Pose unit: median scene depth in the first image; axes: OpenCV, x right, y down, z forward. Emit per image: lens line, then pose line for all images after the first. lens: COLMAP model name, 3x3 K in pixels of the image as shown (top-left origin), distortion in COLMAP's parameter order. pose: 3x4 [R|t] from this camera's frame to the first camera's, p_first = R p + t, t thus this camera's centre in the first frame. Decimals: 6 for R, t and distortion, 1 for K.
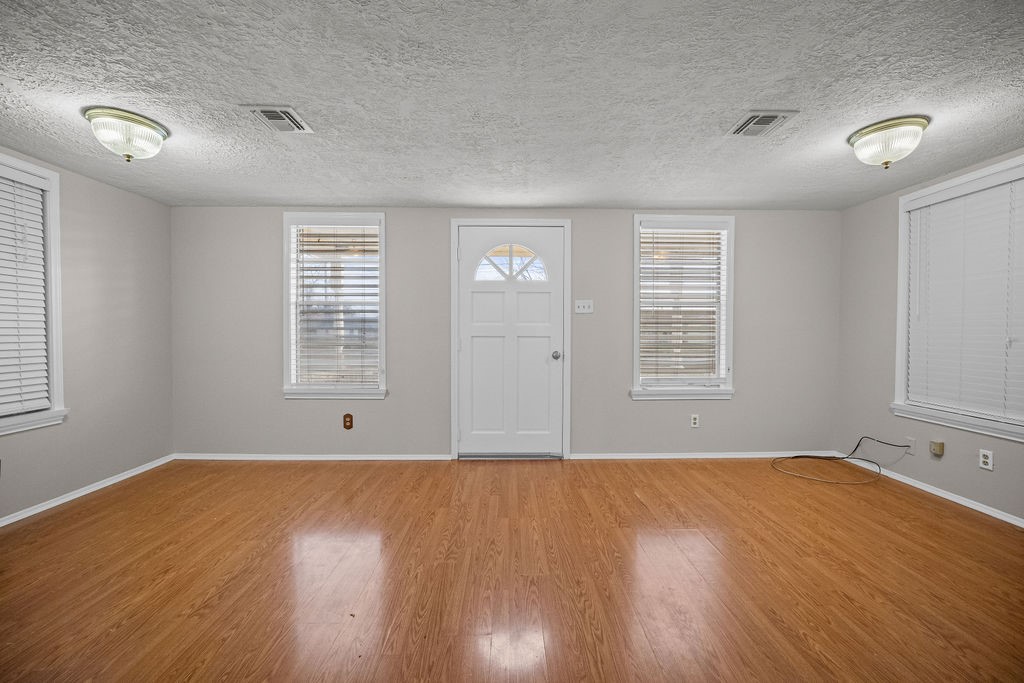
lens RADIAL K [[412.0, 0, 514.0], [0, 412.0, 338.7], [0, 0, 1]] dist [-0.011638, 0.000059]
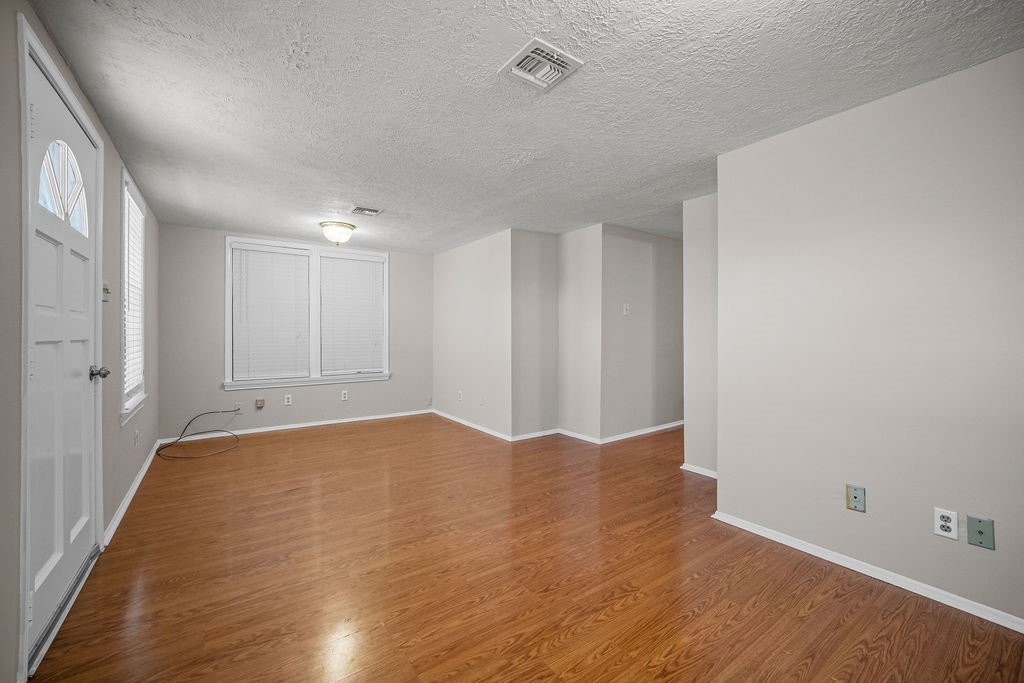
lens RADIAL K [[412.0, 0, 514.0], [0, 412.0, 338.7], [0, 0, 1]] dist [-0.011638, 0.000059]
pose [[-0.567082, -0.014535, 0.823533, -0.684233], [0.016106, 0.999457, 0.028731, -0.014196], [-0.823504, 0.029557, -0.566540, 0.853712]]
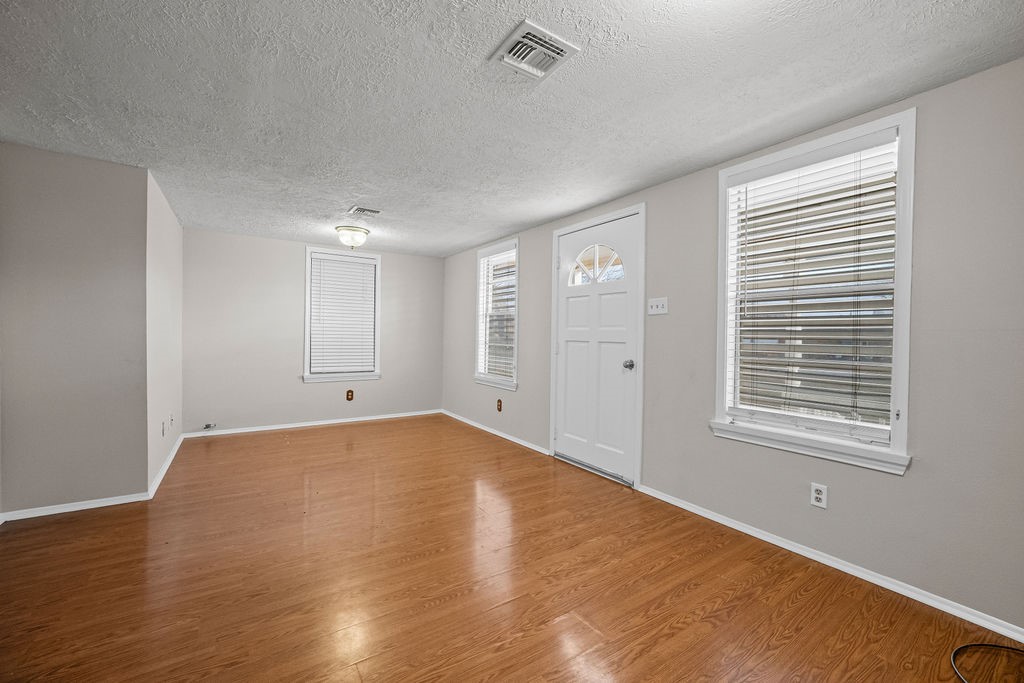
lens RADIAL K [[412.0, 0, 514.0], [0, 412.0, 338.7], [0, 0, 1]] dist [-0.011638, 0.000059]
pose [[0.540598, 0.012998, -0.841181, 0.704221], [-0.030761, 0.999517, -0.004324, -0.002293], [0.840719, 0.028213, 0.540737, 0.337556]]
